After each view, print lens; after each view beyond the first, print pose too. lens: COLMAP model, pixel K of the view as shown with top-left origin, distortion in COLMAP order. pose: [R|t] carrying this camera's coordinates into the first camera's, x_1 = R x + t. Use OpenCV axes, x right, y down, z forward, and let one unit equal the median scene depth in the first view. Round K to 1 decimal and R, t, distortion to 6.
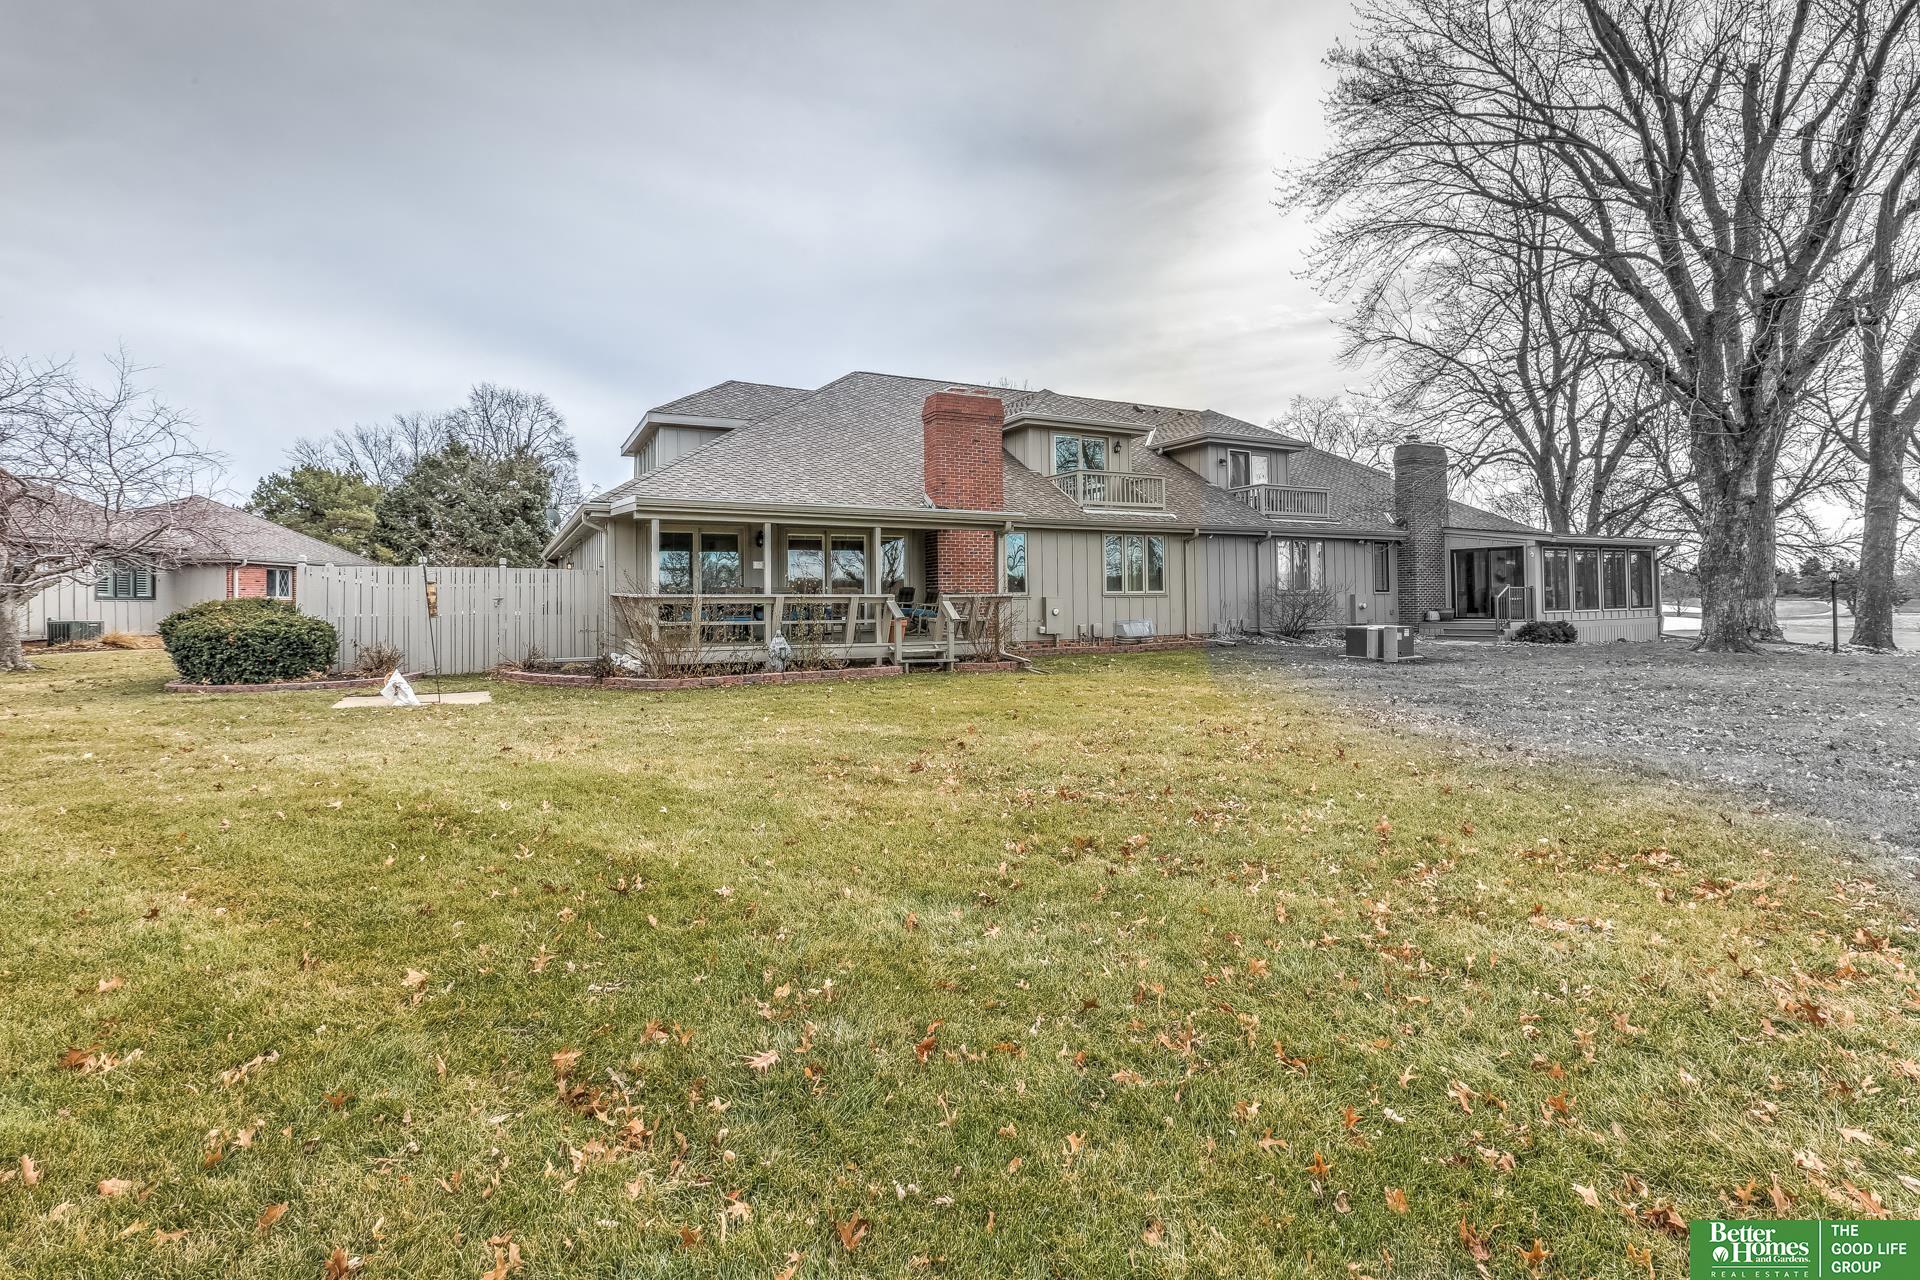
lens RADIAL K [[877.6, 0, 977.1], [0, 877.6, 602.9], [0, 0, 1]] dist [-0.016362, 0.007680]
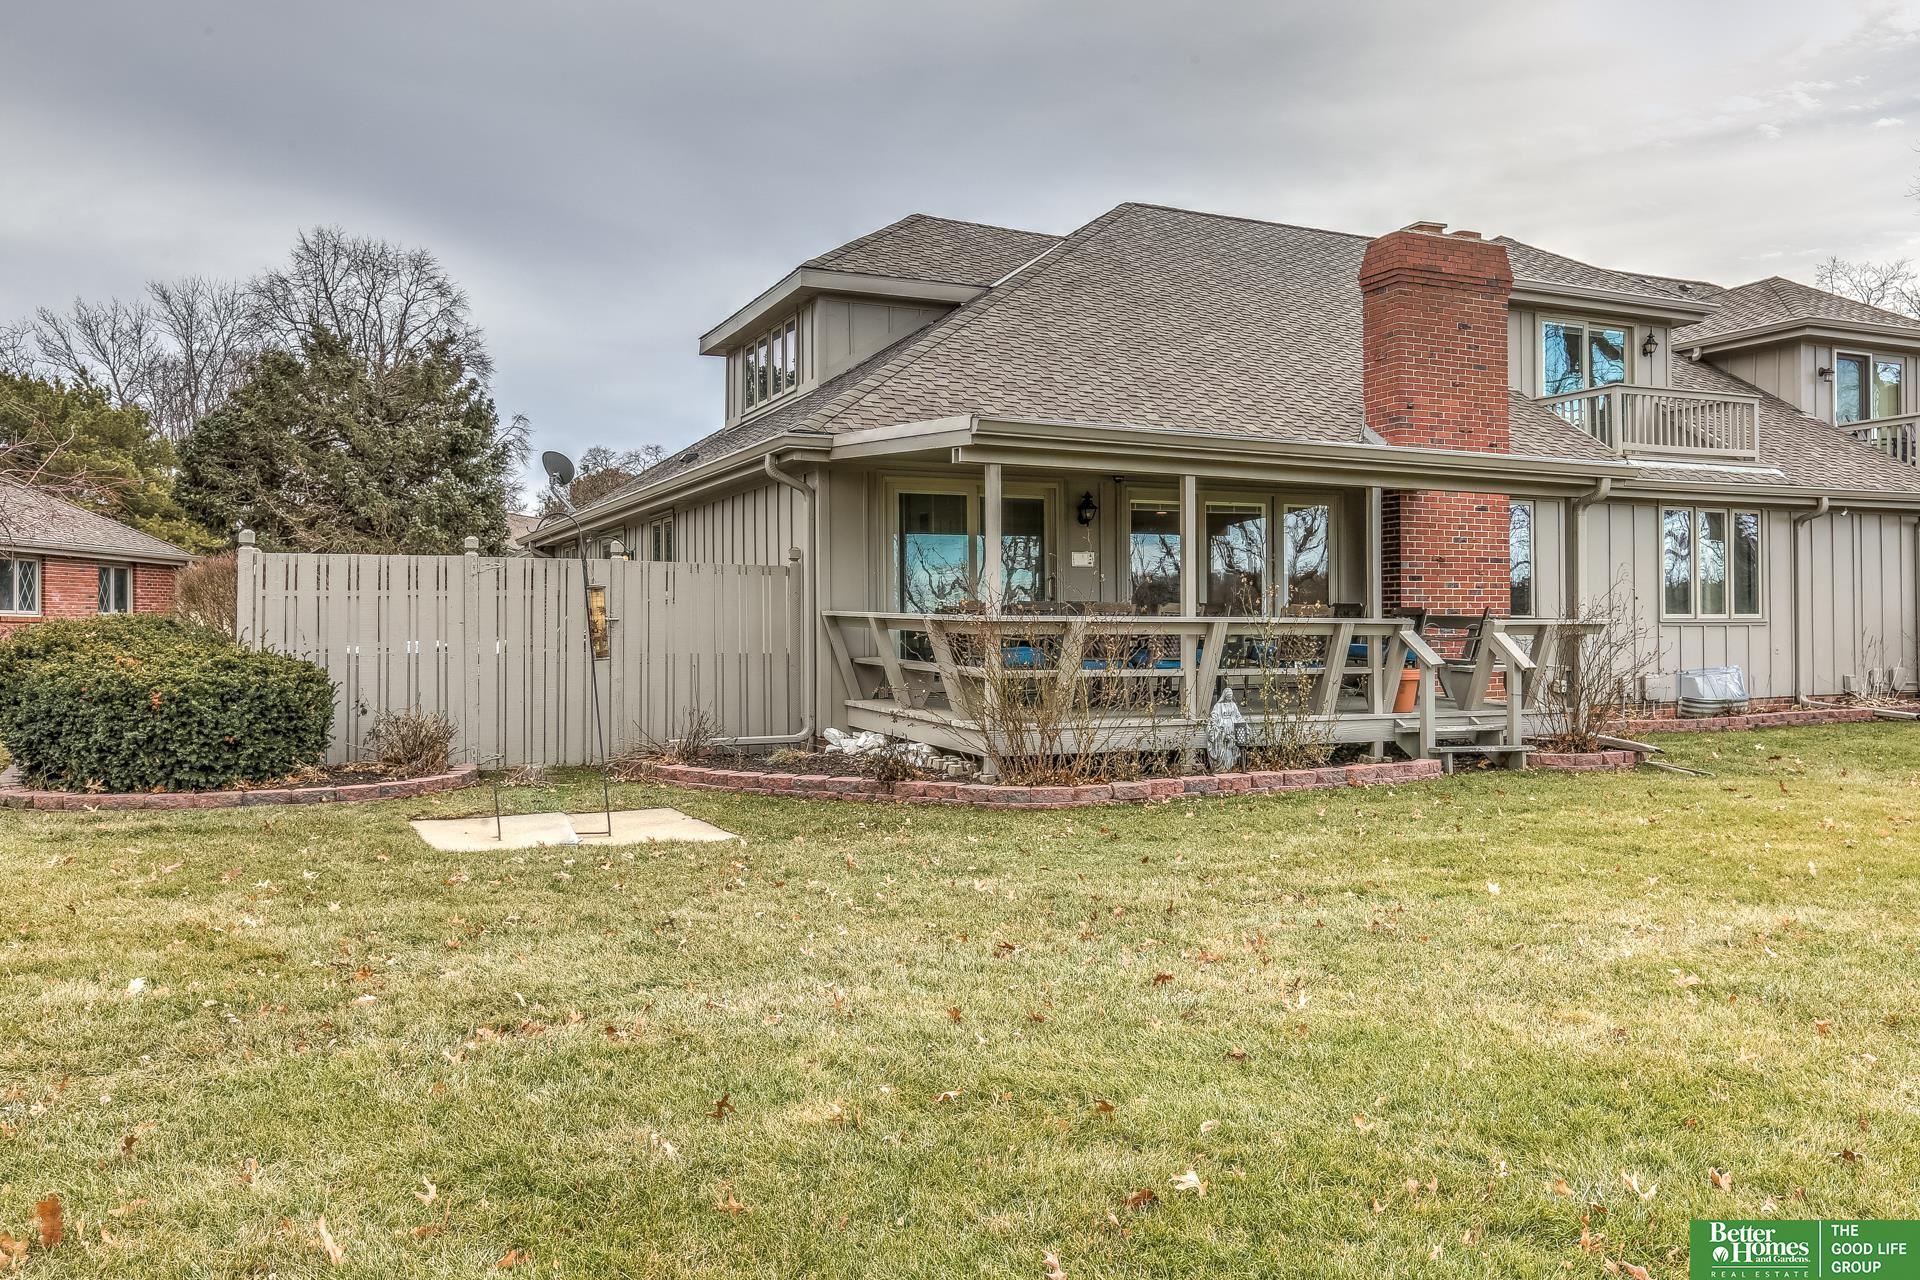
lens RADIAL K [[1441.4, 0, 960.5], [0, 1441.4, 629.3], [0, 0, 1]] dist [0.024431, 0.004384]
pose [[0.999946, 0.007967, 0.006729, -0.280724], [-0.007974, 0.999968, 0.001089, -0.001664], [-0.006720, -0.001142, 0.999977, 0.124646]]
